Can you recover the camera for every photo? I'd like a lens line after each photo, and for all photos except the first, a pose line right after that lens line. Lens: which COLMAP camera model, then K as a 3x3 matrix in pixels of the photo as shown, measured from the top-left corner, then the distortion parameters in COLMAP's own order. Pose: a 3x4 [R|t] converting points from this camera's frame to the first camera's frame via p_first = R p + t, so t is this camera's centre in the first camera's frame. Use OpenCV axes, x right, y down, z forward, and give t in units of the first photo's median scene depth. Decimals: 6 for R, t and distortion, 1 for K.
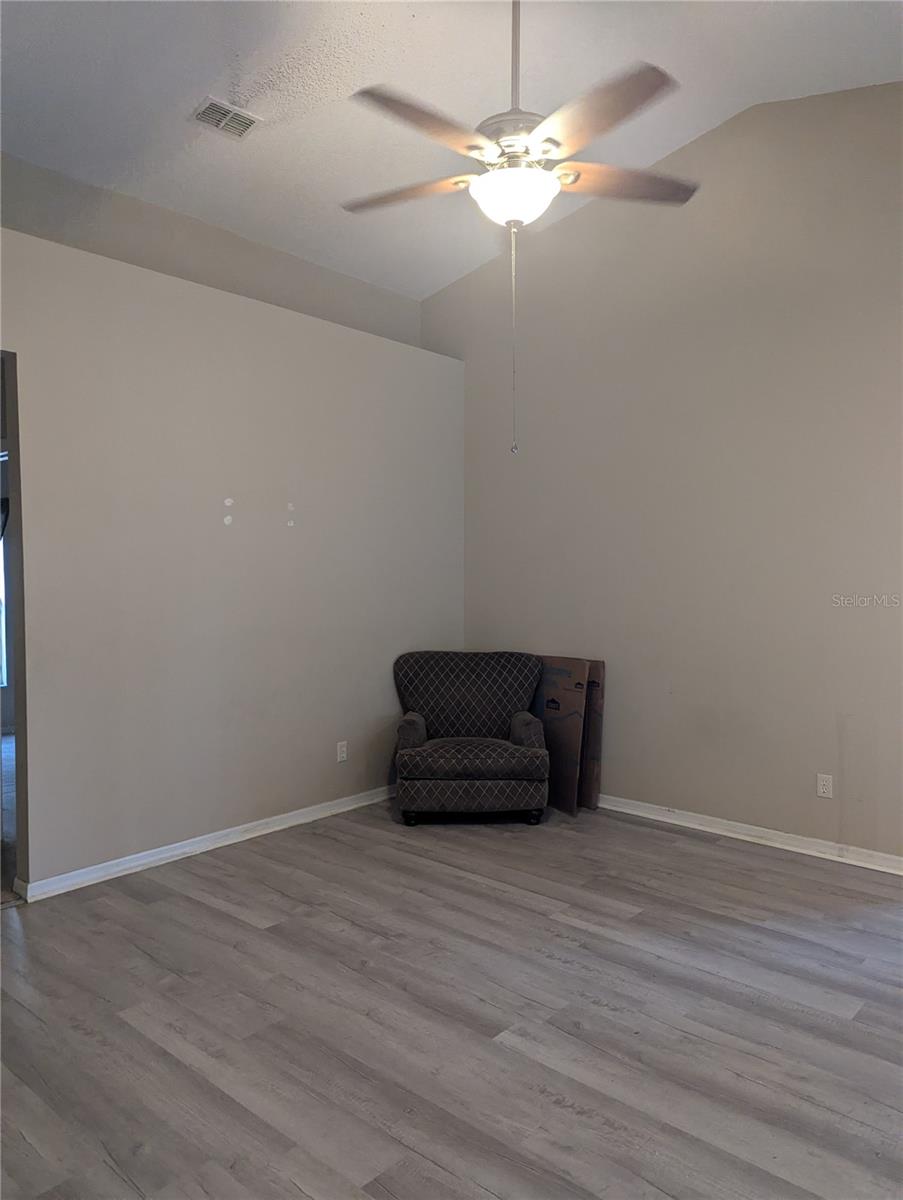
lens RADIAL K [[839.9, 0, 451.5], [0, 839.9, 600.0], [0, 0, 1]] dist [0.085287, -0.071315]
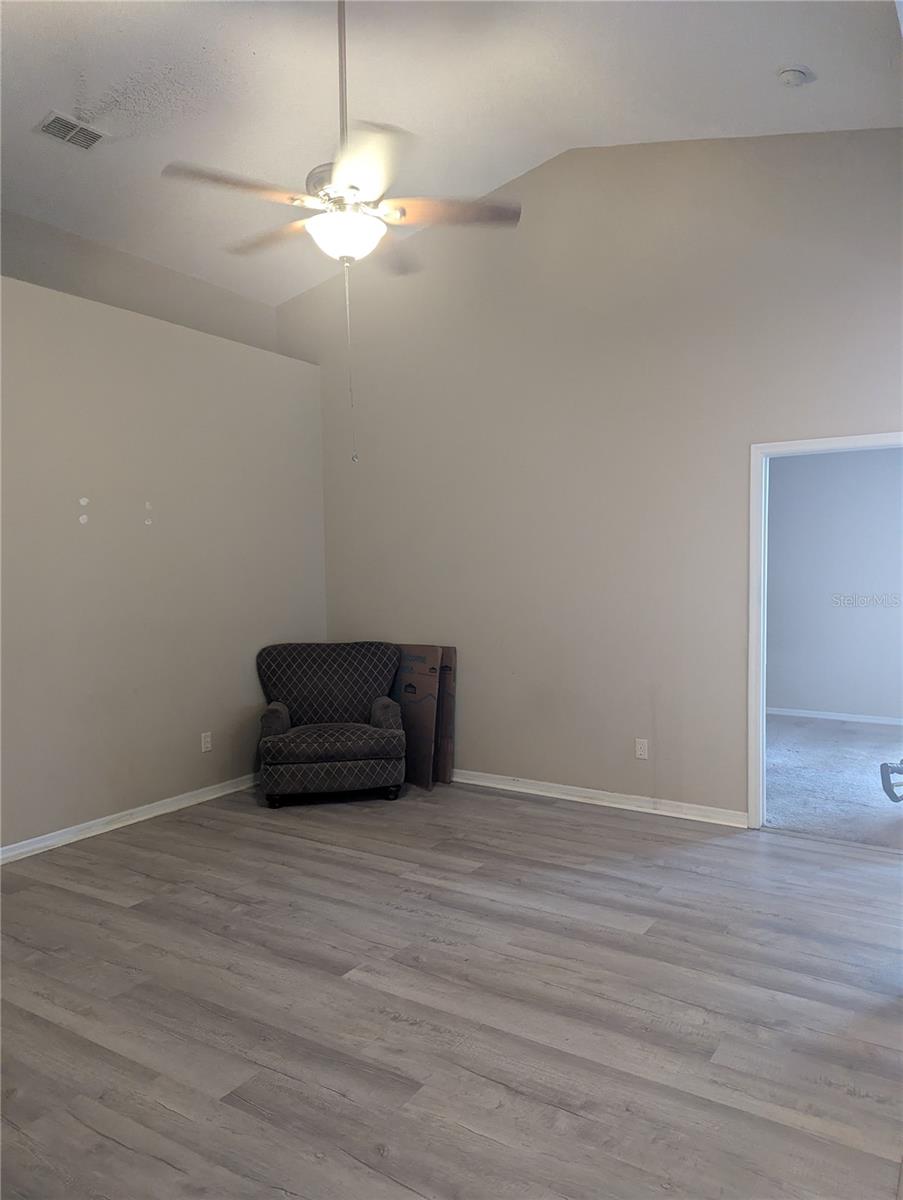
lens RADIAL K [[840.5, 0, 458.8], [0, 840.5, 599.6], [0, 0, 1]] dist [0.076487, -0.064844]
pose [[0.987822, -0.020409, 0.154242, 0.027265], [0.019406, 0.999780, 0.008005, 0.003561], [-0.154371, -0.004914, 0.988001, -0.104190]]
